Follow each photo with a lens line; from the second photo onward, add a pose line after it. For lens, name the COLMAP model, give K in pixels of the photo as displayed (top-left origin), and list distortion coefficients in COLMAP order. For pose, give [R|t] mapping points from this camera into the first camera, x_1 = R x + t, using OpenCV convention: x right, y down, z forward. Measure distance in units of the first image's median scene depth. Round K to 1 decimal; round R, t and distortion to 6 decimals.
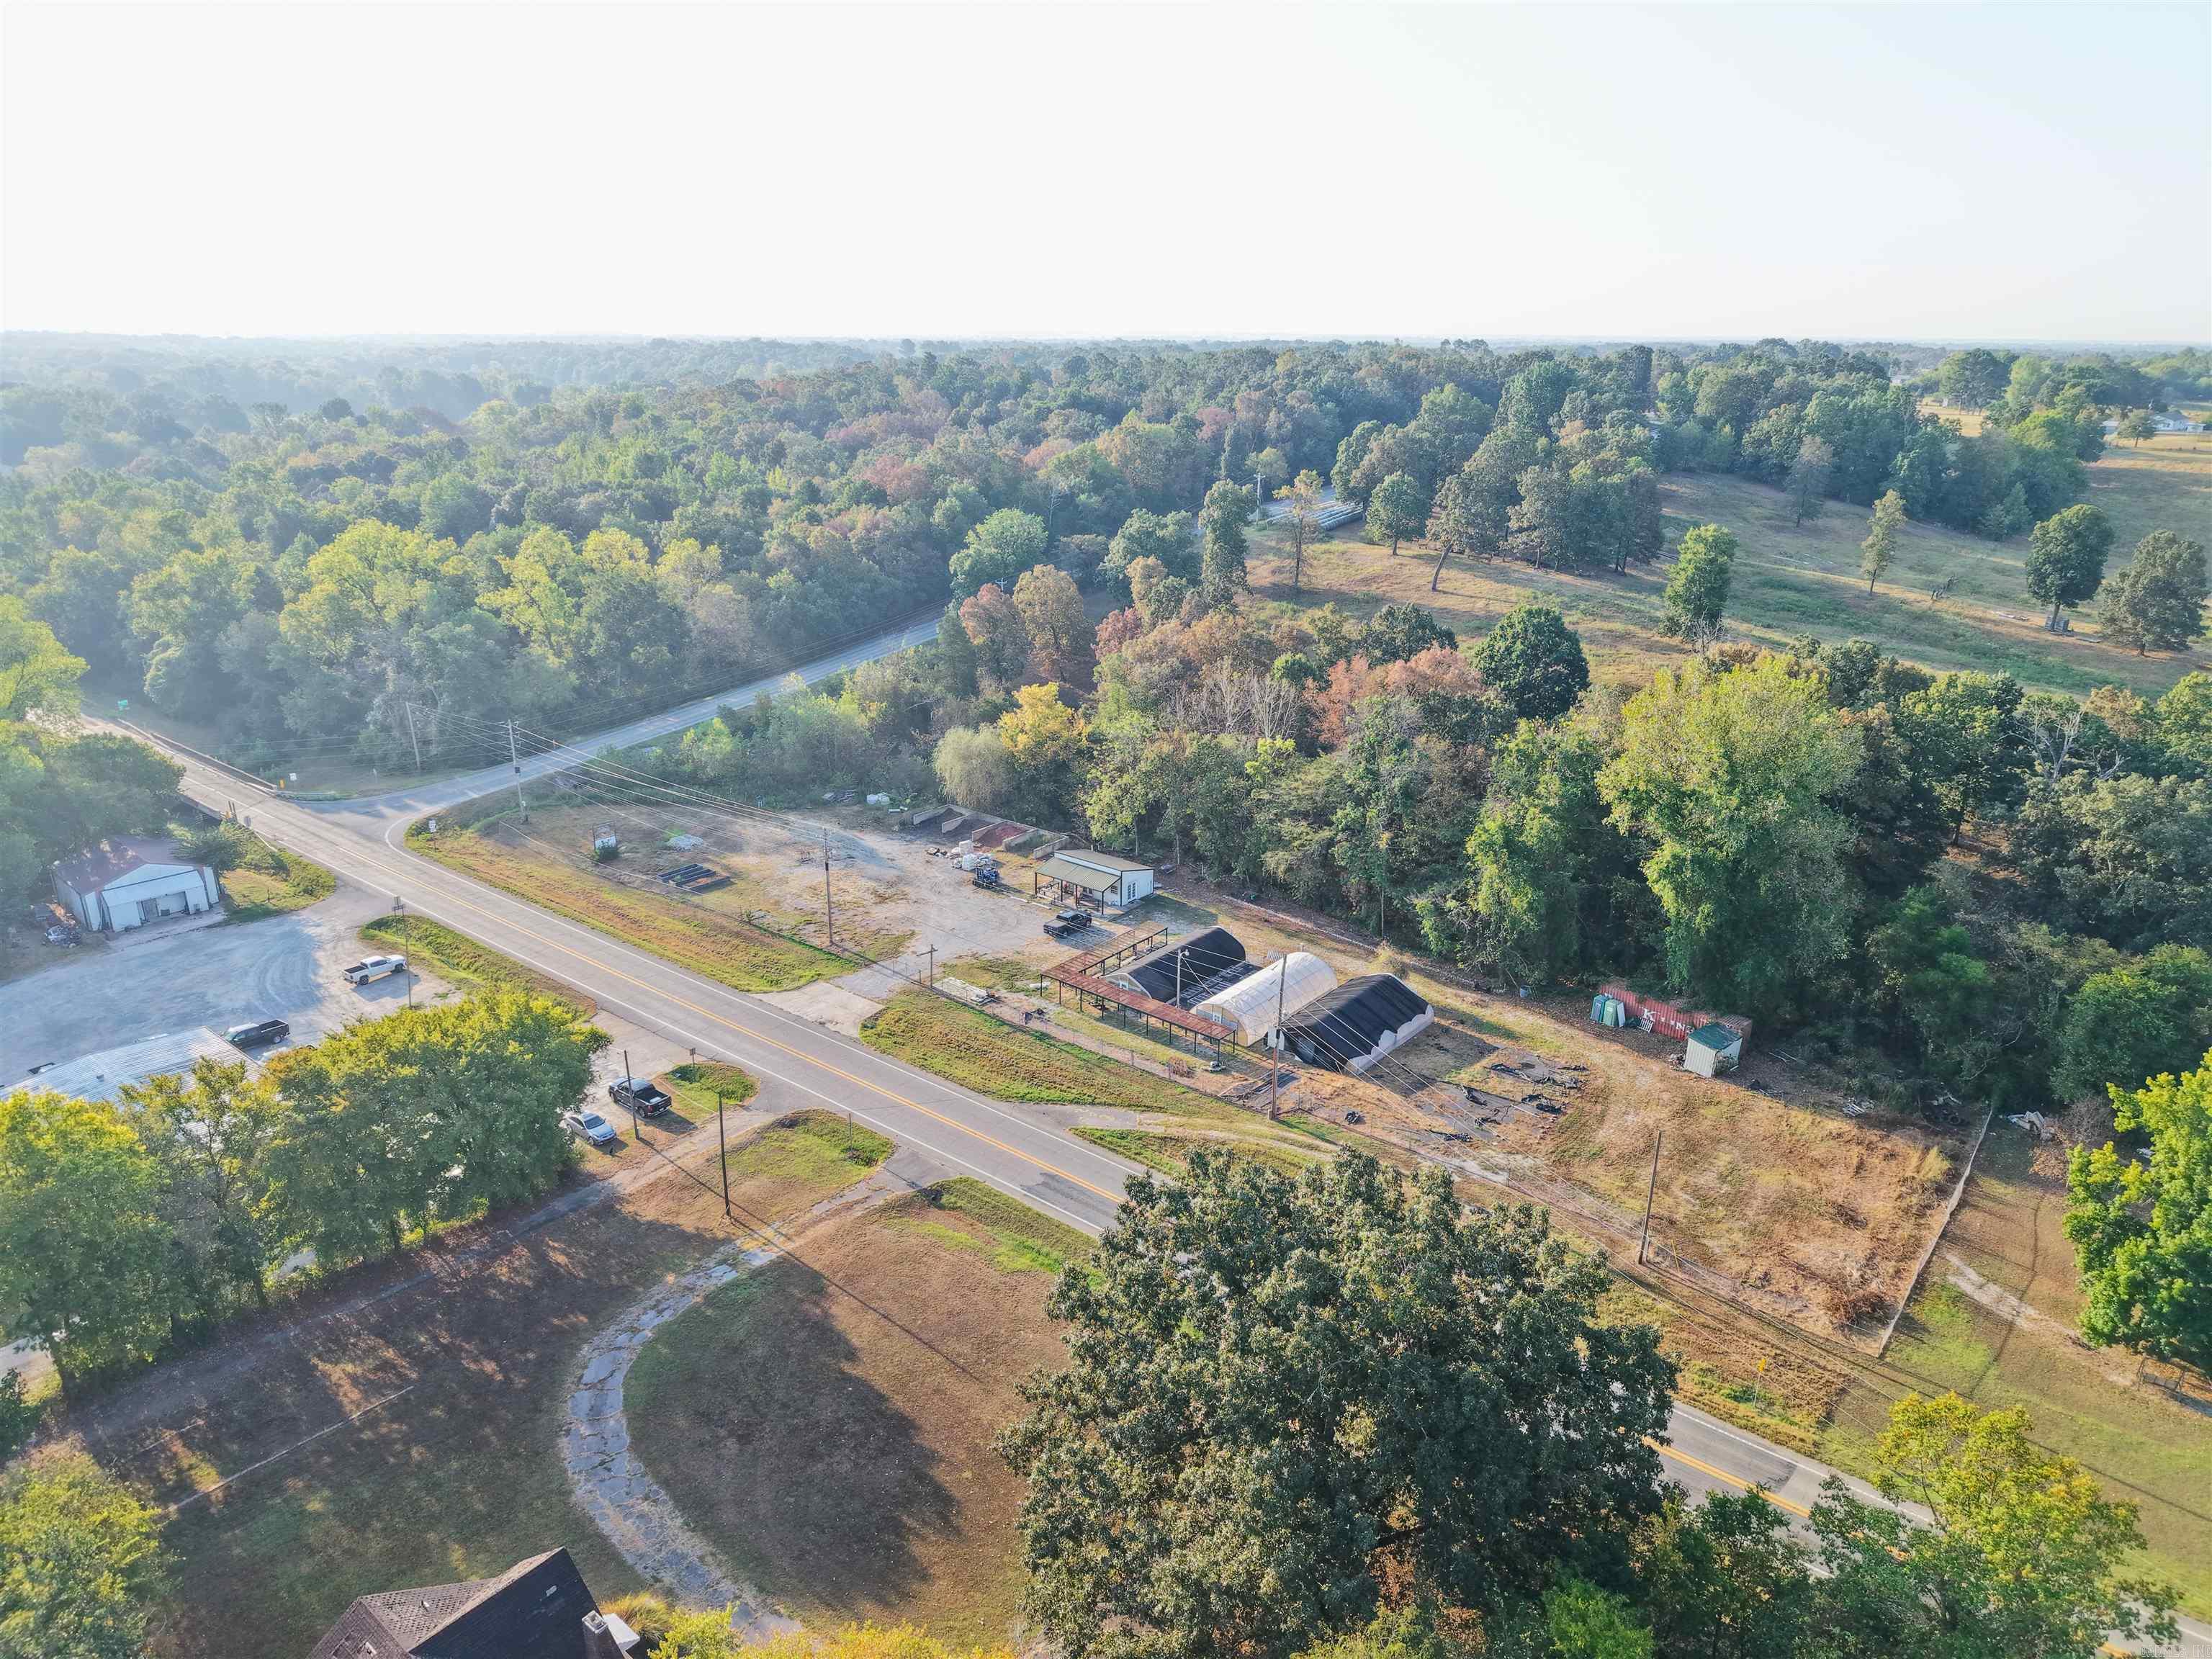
lens RADIAL K [[1493.9, 0, 1080.3], [0, 1493.9, 853.7], [0, 0, 1]] dist [0.024494, -0.021475]
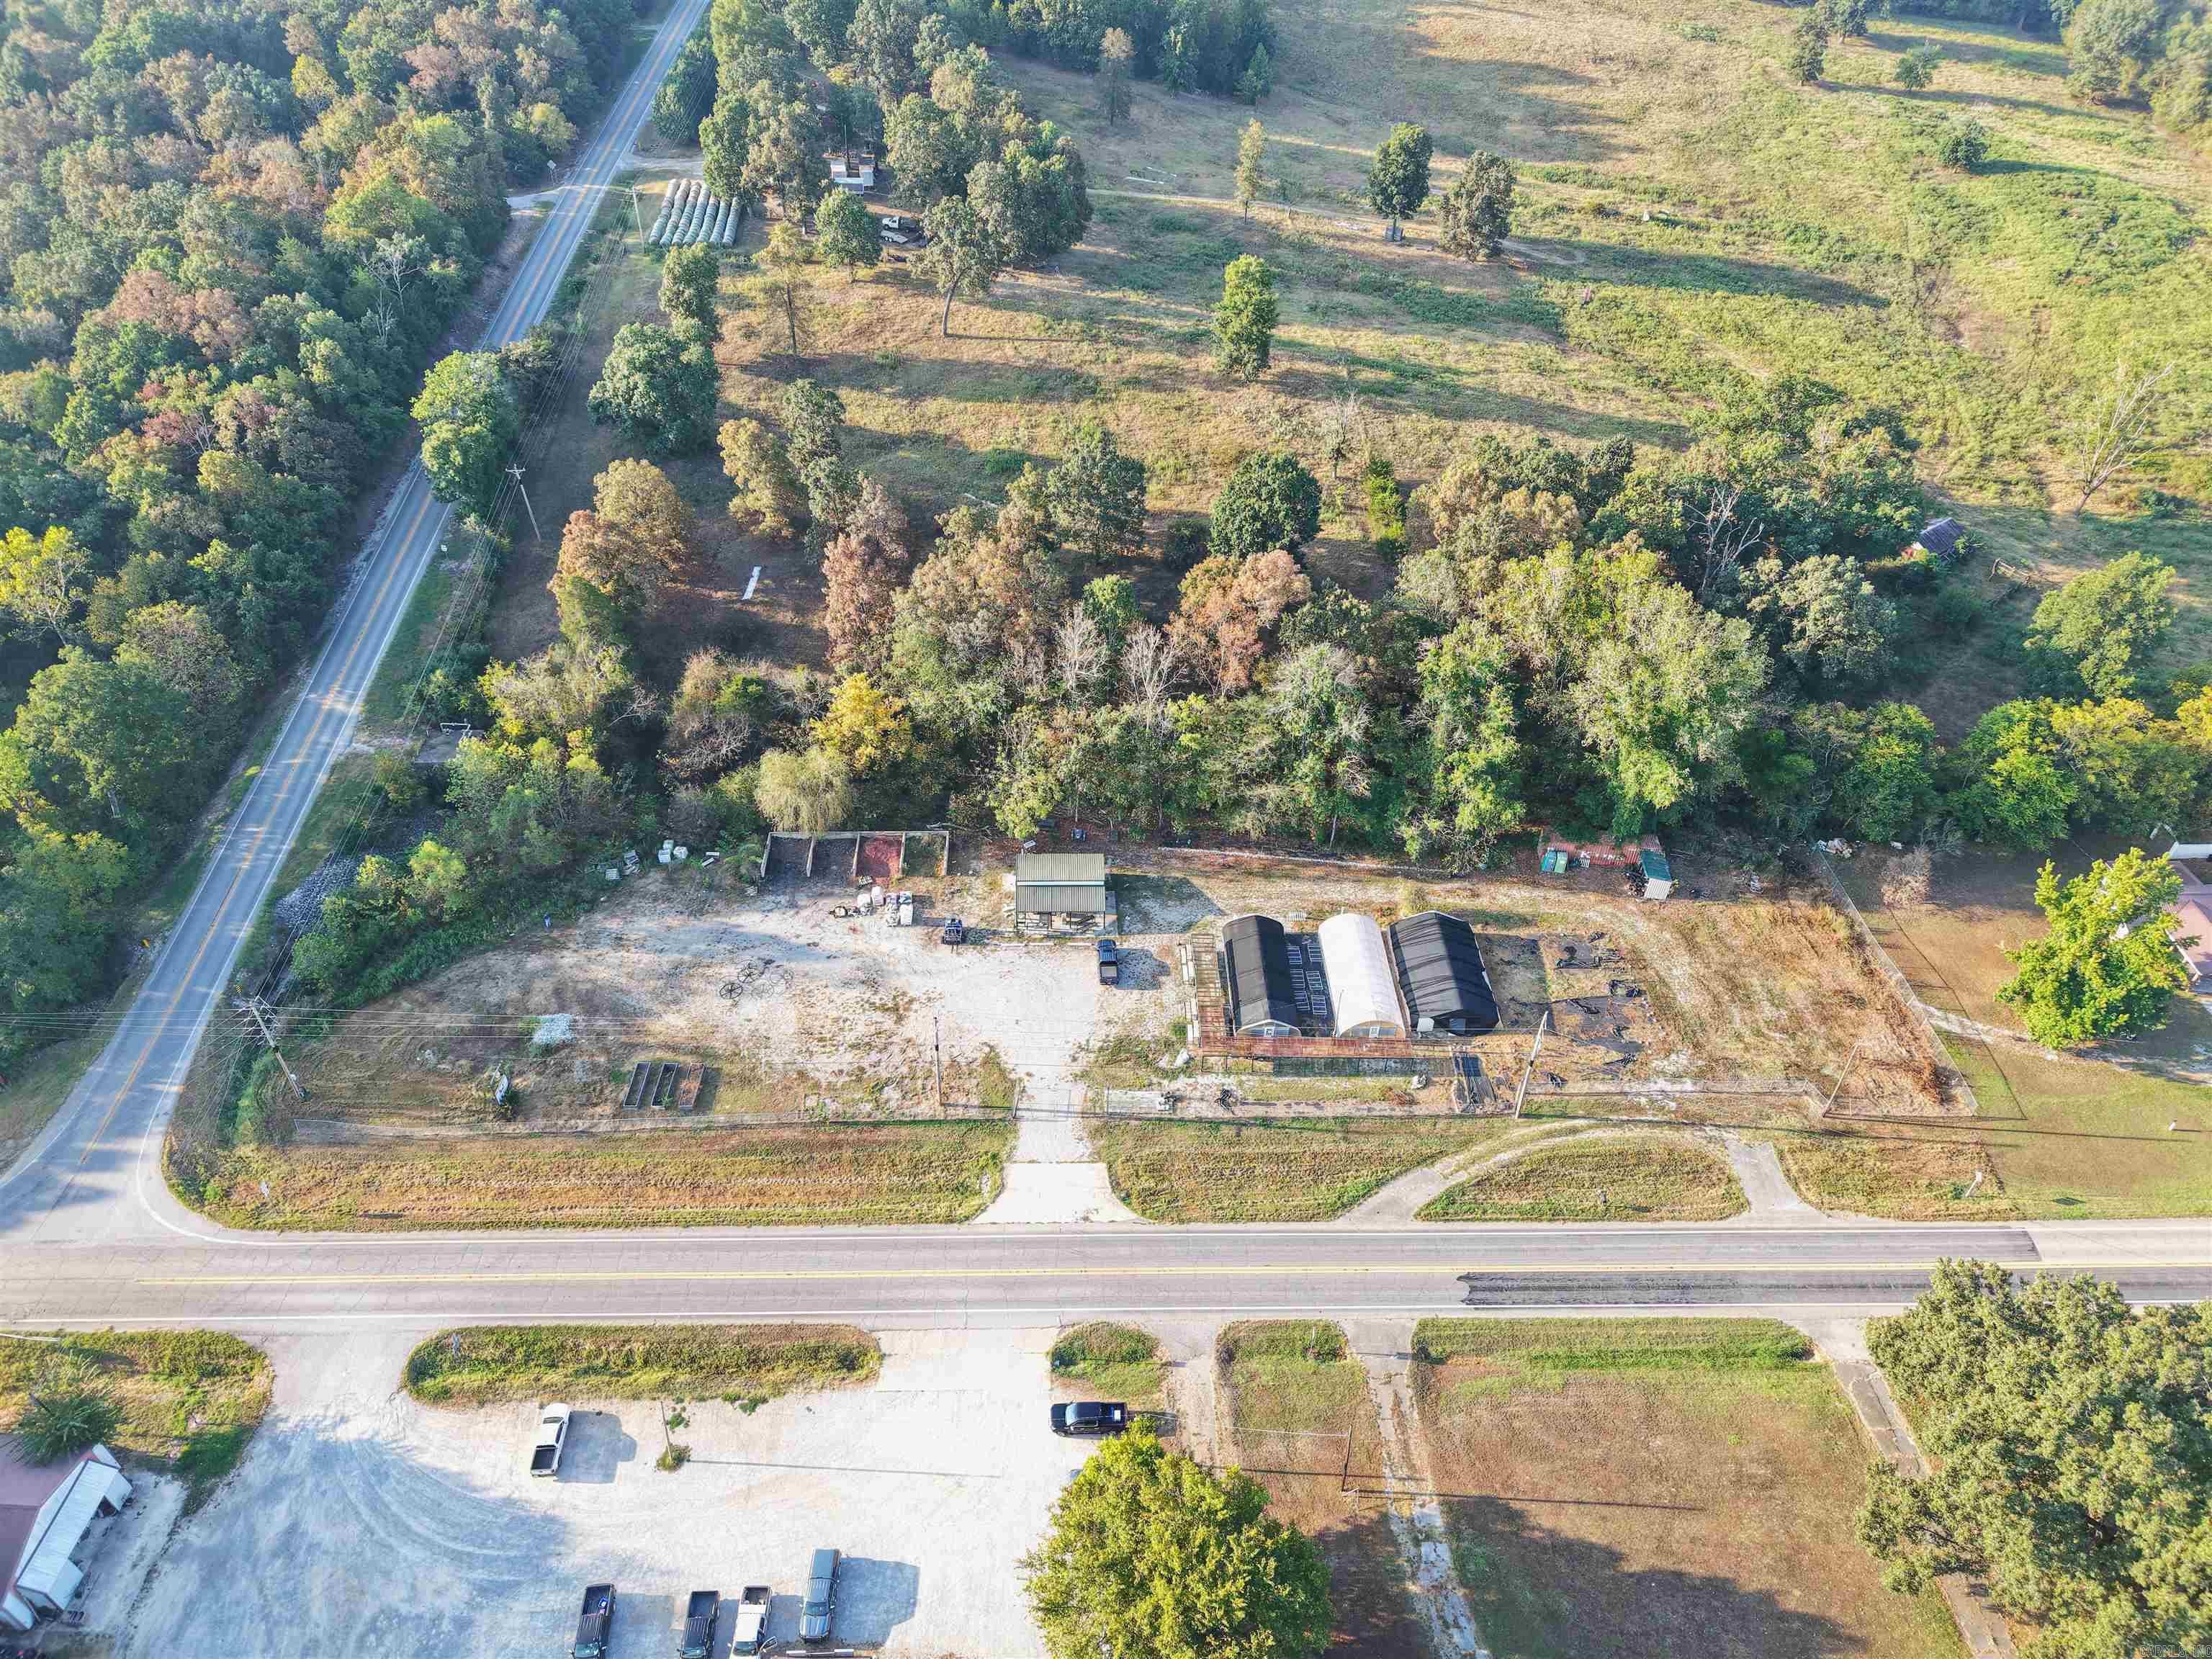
lens RADIAL K [[1493.9, 0, 1080.3], [0, 1493.9, 853.7], [0, 0, 1]] dist [0.024494, -0.021475]
pose [[0.756356, -0.429173, 0.493697, -0.538069], [0.209559, 0.873893, 0.438629, -0.510478], [-0.619686, -0.228301, 0.750911, 0.303270]]
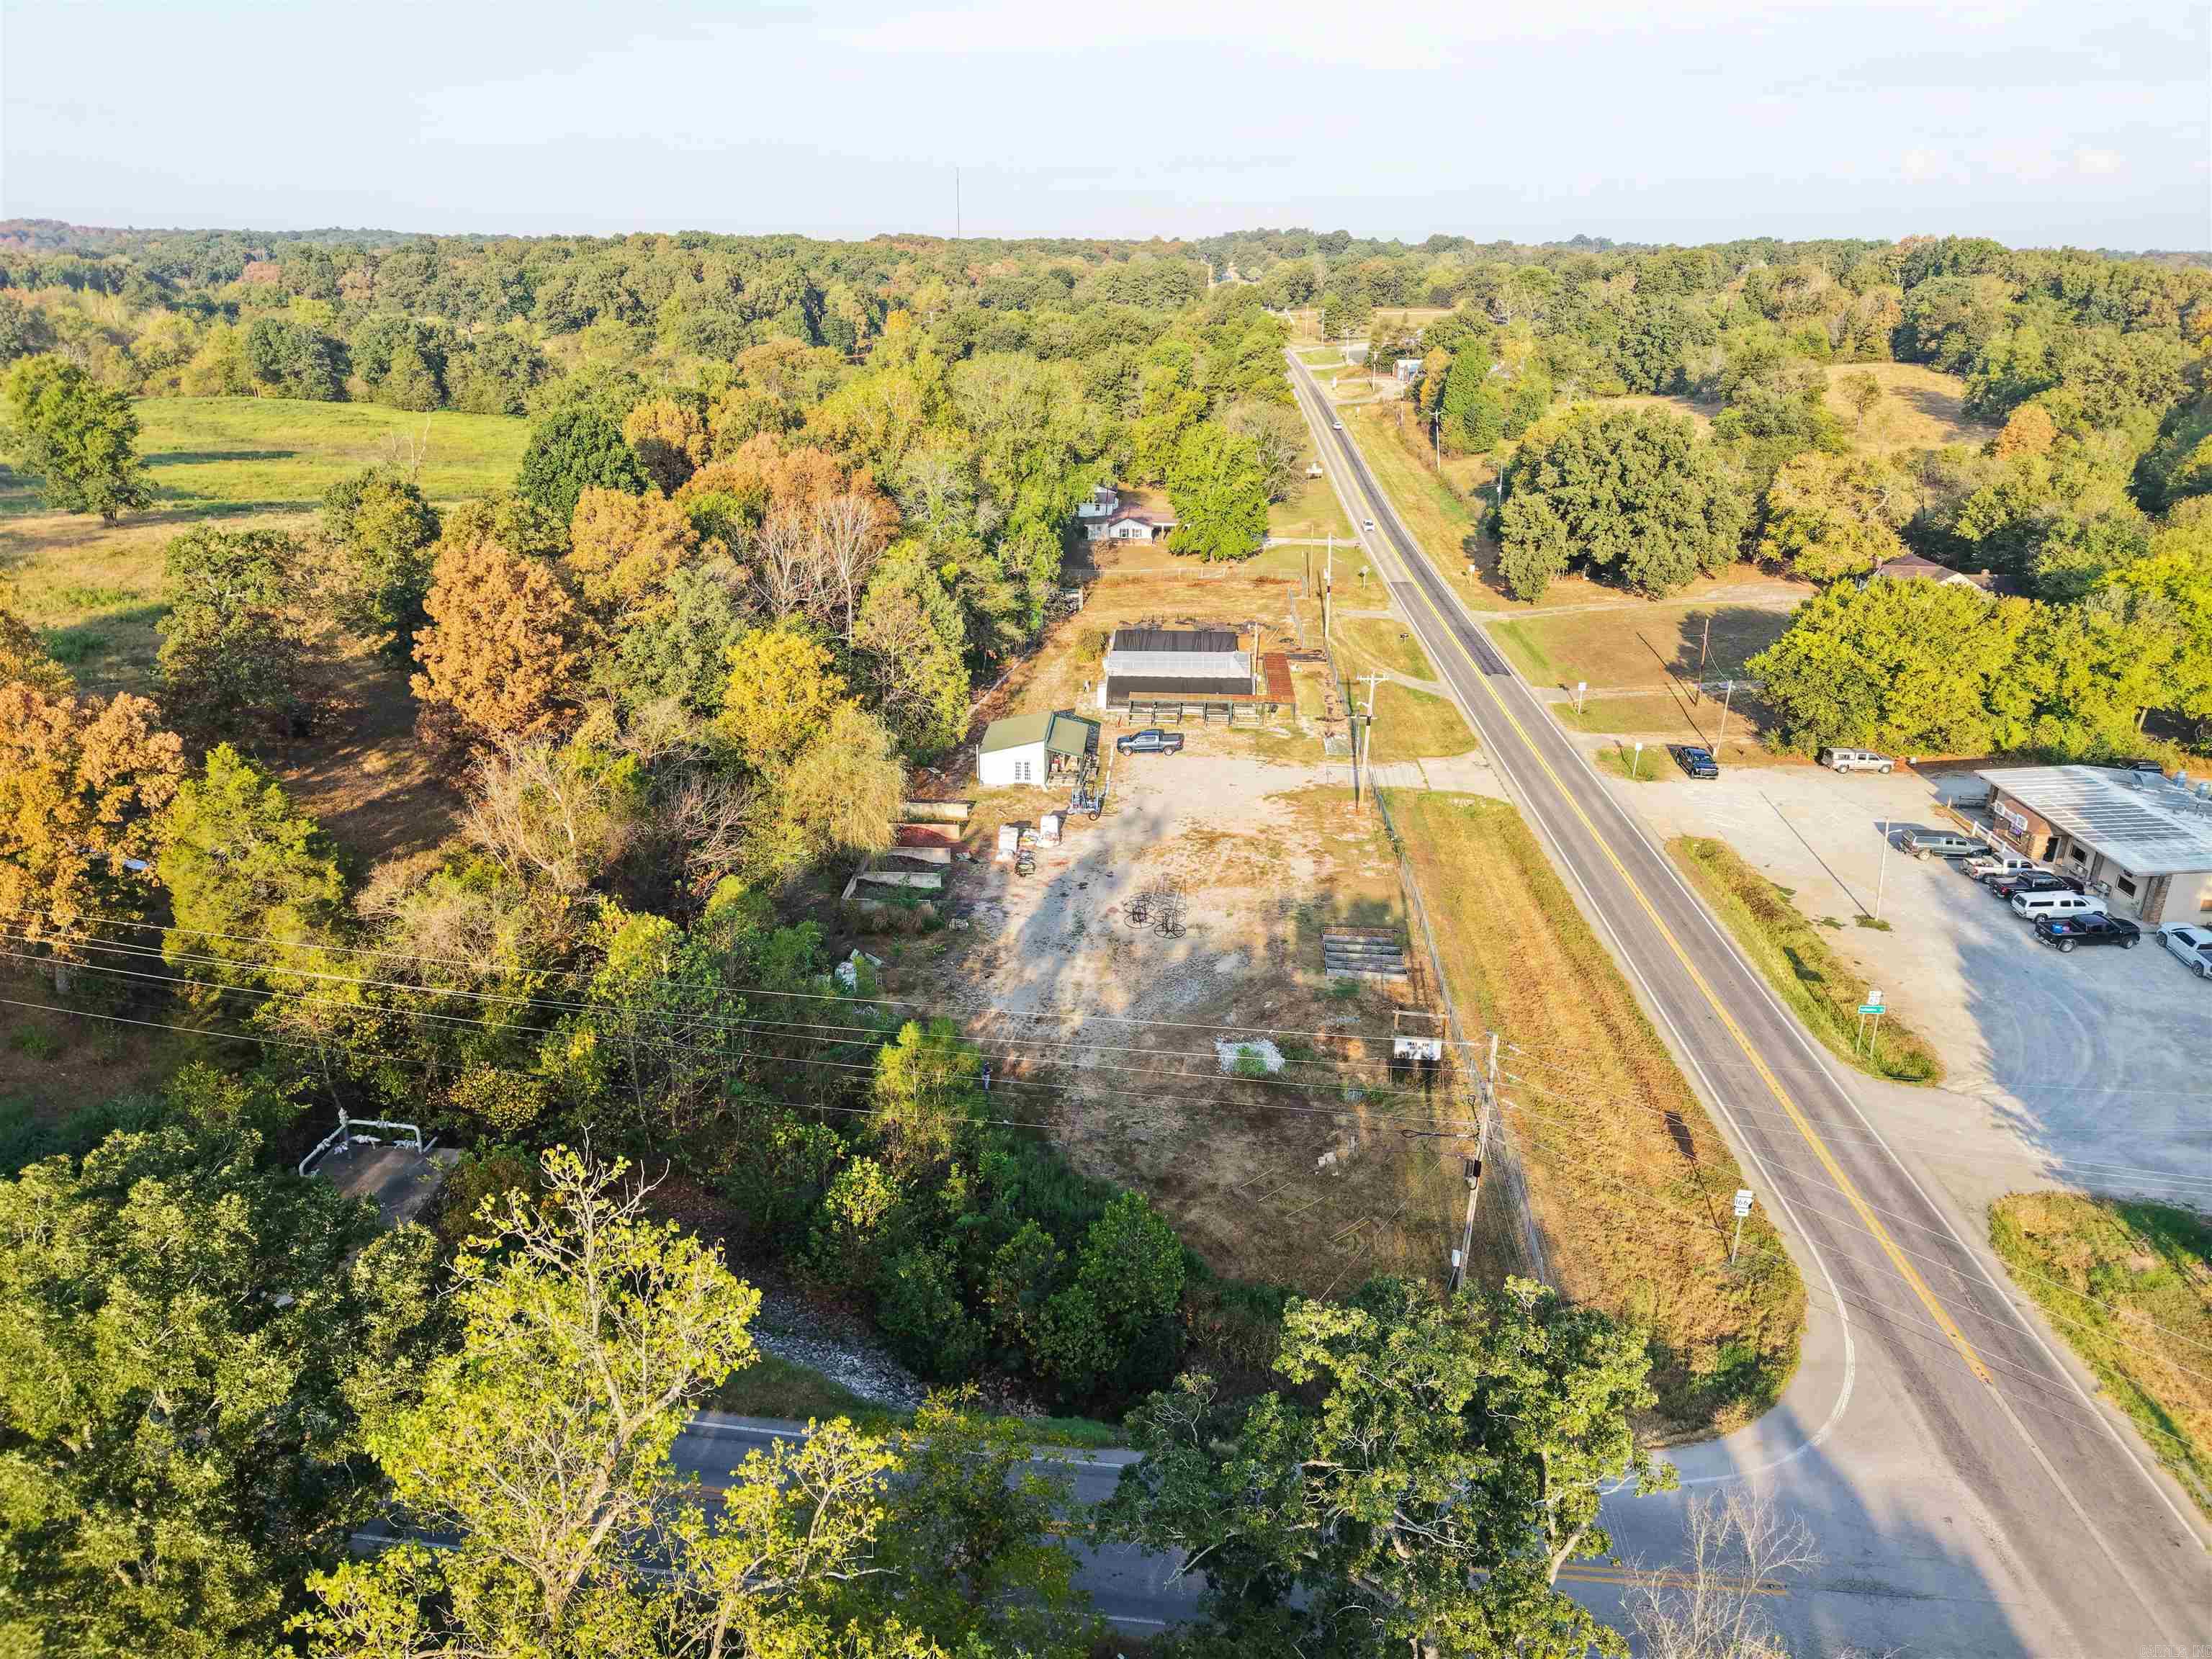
lens RADIAL K [[1493.9, 0, 1080.3], [0, 1493.9, 853.7], [0, 0, 1]] dist [0.024494, -0.021475]
pose [[-0.585114, -0.300012, 0.753415, -0.765946], [0.266403, 0.806381, 0.527995, -0.433318], [-0.765945, 0.509649, -0.391901, 1.577939]]
